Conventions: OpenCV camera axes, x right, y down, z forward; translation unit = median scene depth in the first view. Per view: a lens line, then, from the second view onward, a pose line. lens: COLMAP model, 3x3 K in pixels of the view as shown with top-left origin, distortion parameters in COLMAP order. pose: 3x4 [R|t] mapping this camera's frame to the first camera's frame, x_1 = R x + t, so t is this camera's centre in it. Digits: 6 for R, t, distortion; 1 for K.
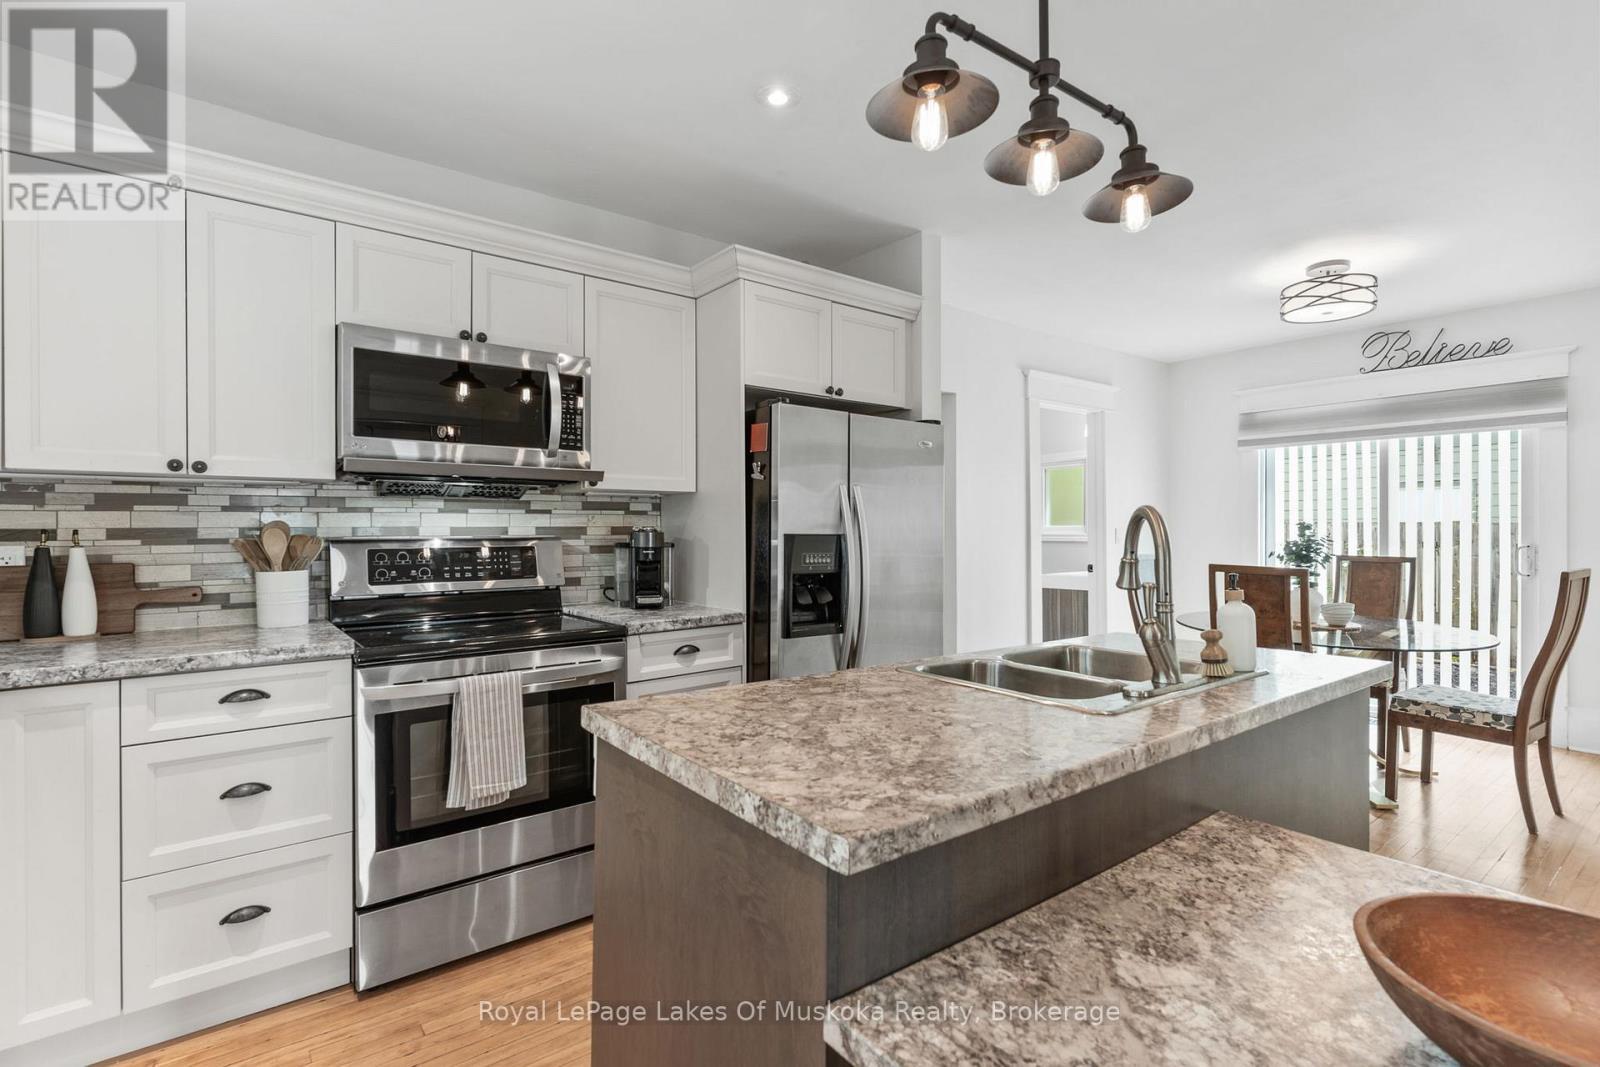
lens RADIAL K [[757.2, 0, 796.8], [0, 757.2, 526.7], [0, 0, 1]] dist [0.000832, 0.000318]
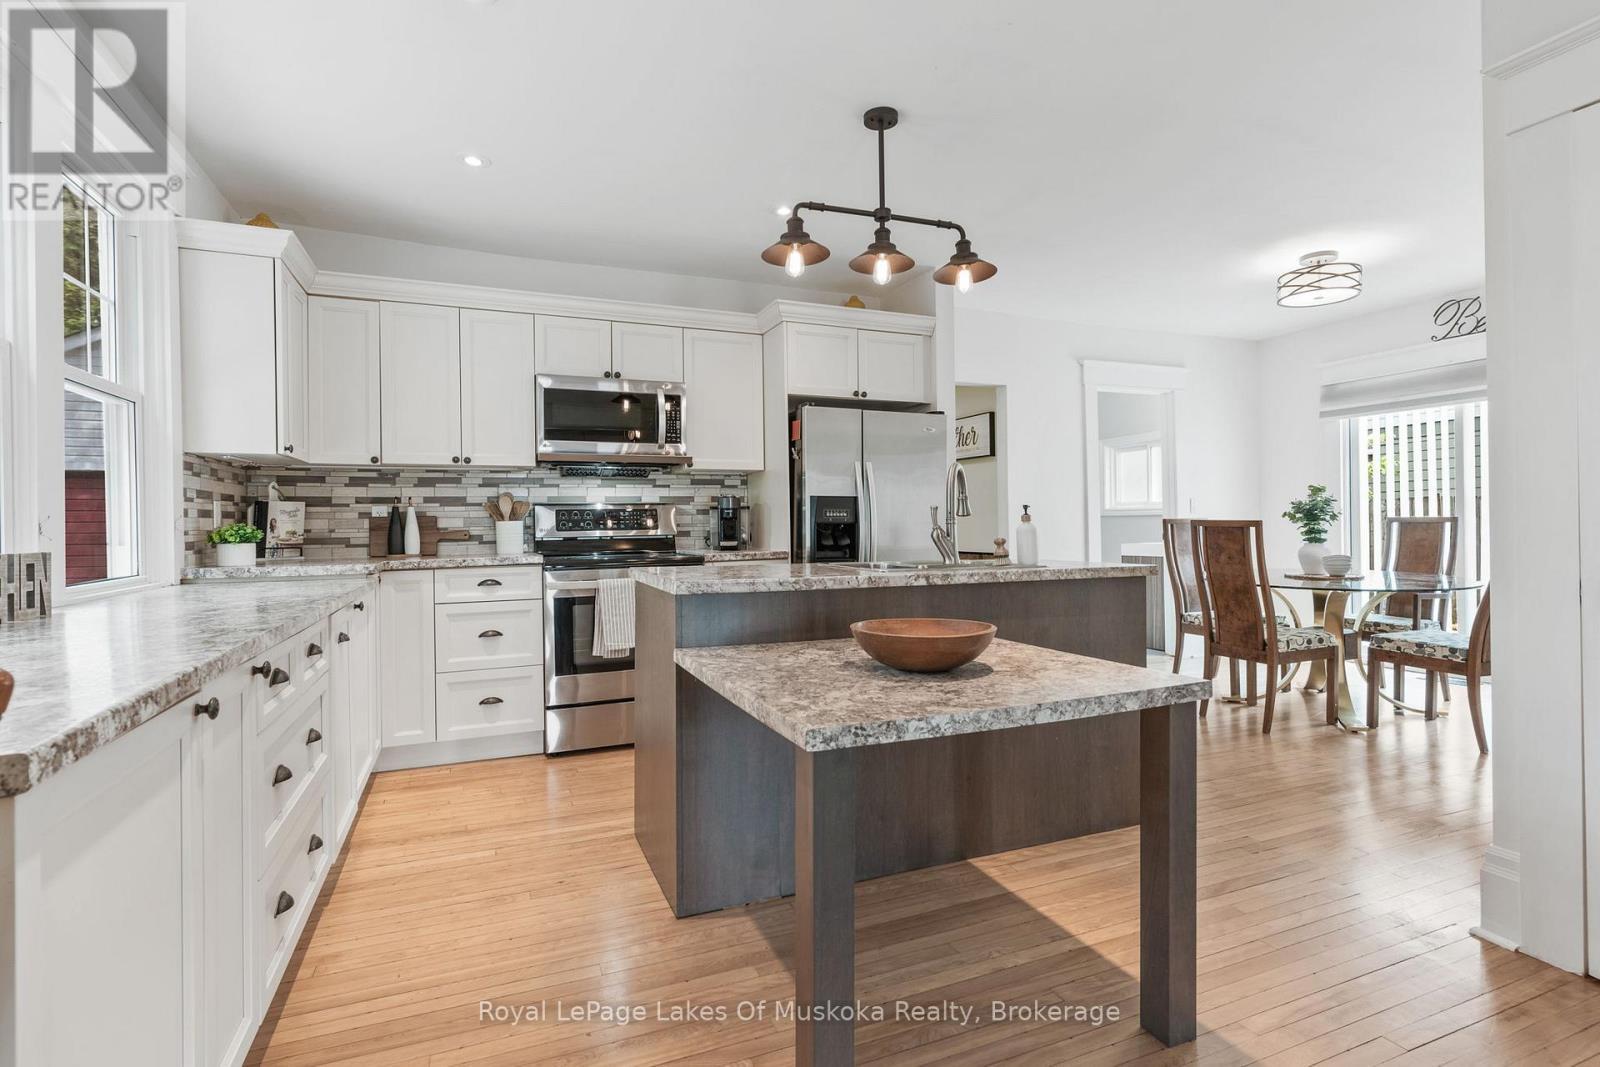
lens RADIAL K [[775.5, 0, 794.3], [0, 775.5, 518.4], [0, 0, 1]] dist [0.001450, 0.000219]
pose [[0.964880, -0.012554, -0.262390, 0.357795], [0.011814, 0.999921, -0.004396, 0.061273], [0.262424, 0.001142, 0.964952, -0.463929]]
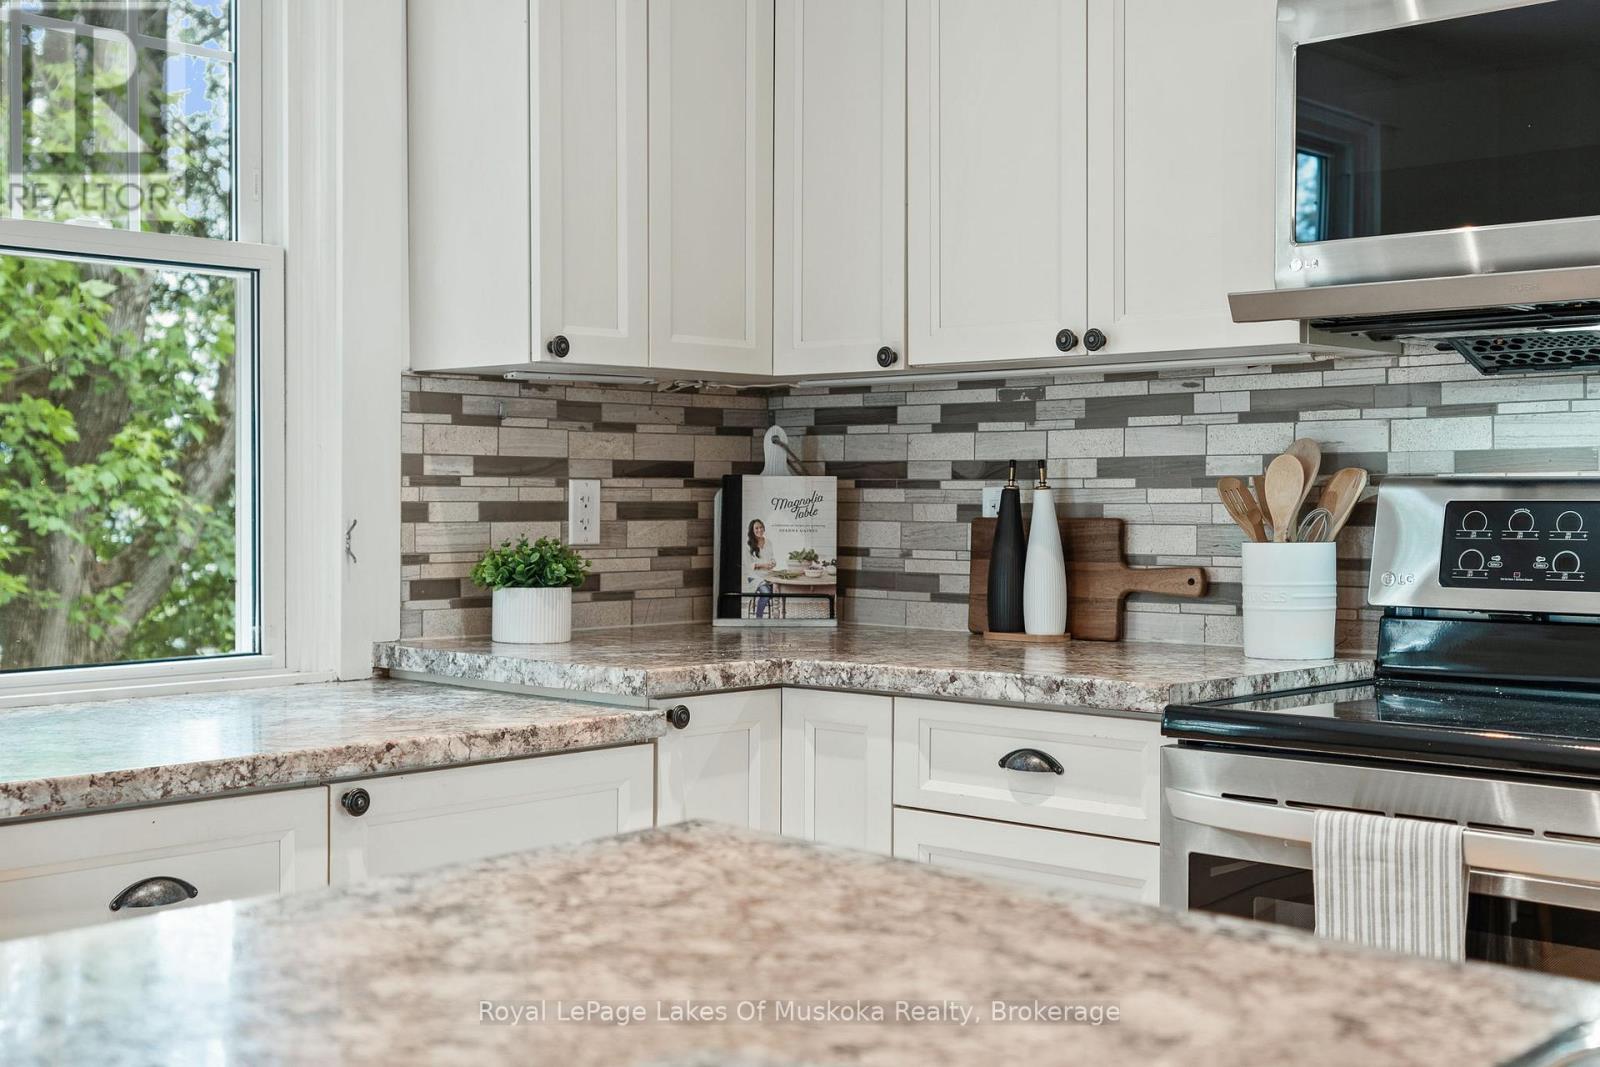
lens RADIAL K [[1885.8, 0, 800.0], [0, 1885.8, 533.5], [0, 0, 1]] dist [0.010221, 0.010576]
pose [[0.170910, 0.021248, -0.985057, 0.410555], [-0.000212, 0.999768, 0.021528, 0.024639], [0.985287, -0.003471, 0.170875, 0.451631]]
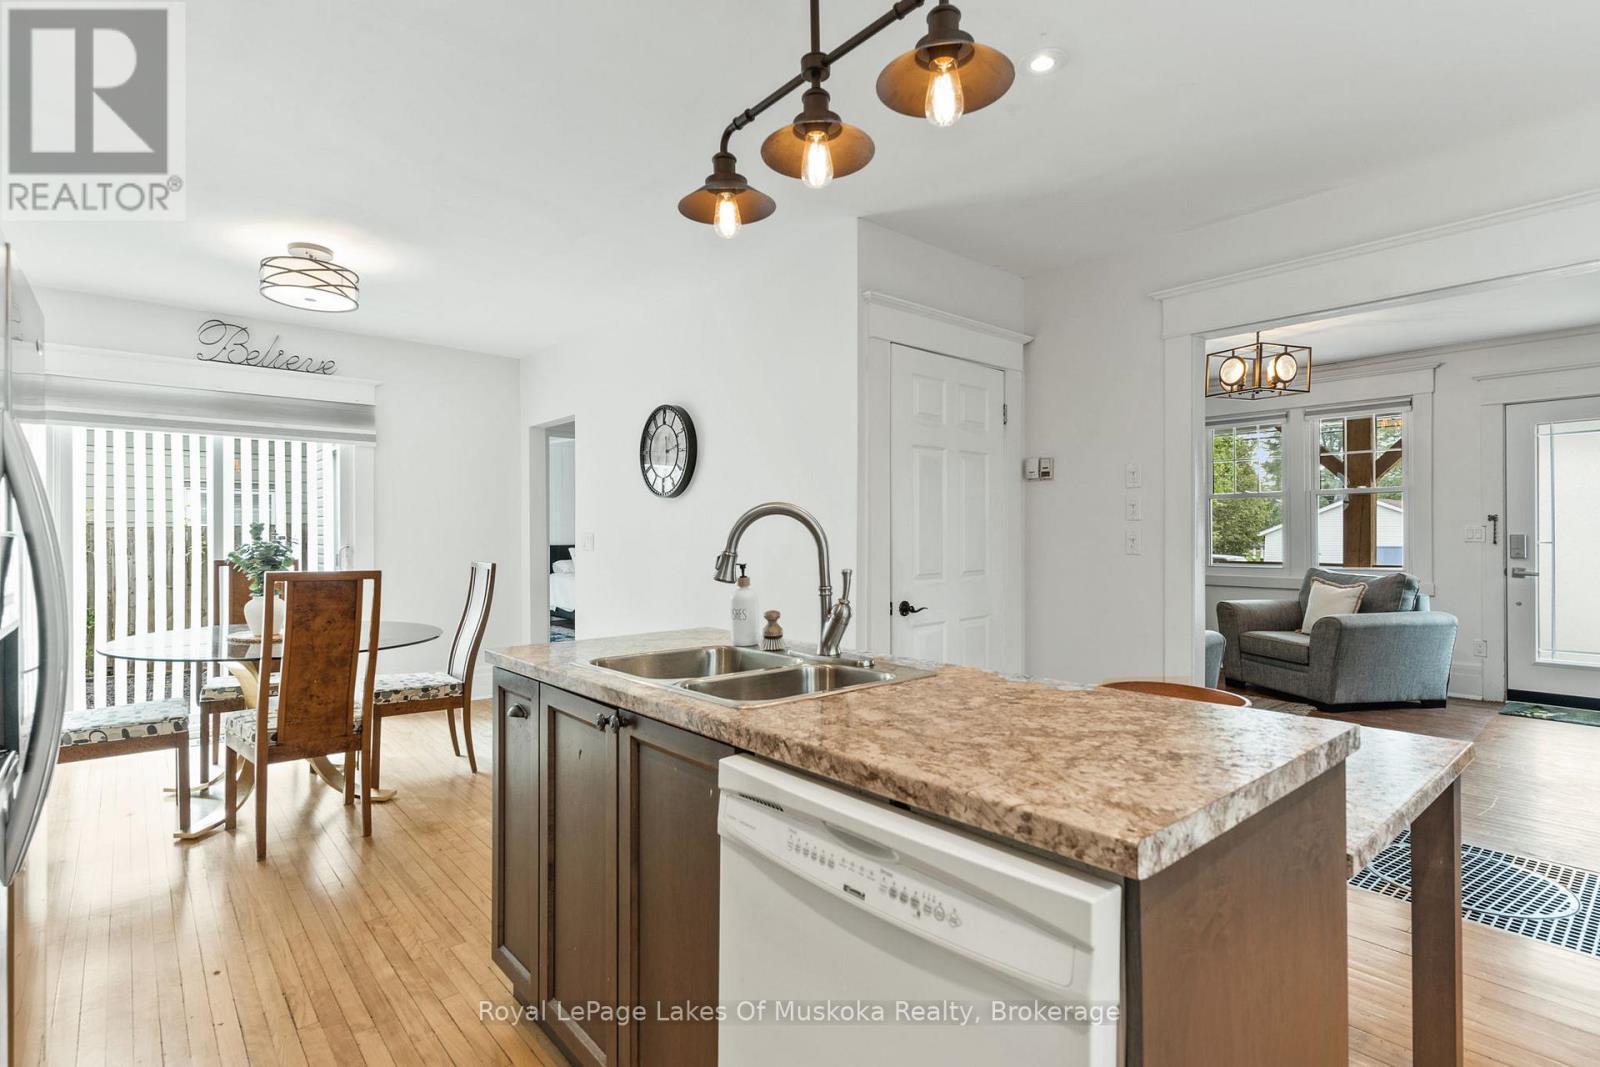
lens RADIAL K [[775.5, 0, 794.3], [0, 775.5, 518.4], [0, 0, 1]] dist [0.001450, 0.000219]
pose [[-0.050887, 0.019249, 0.998519, -0.419528], [0.001929, 0.999814, -0.019175, 0.012063], [-0.998703, 0.000951, -0.050915, 0.657588]]
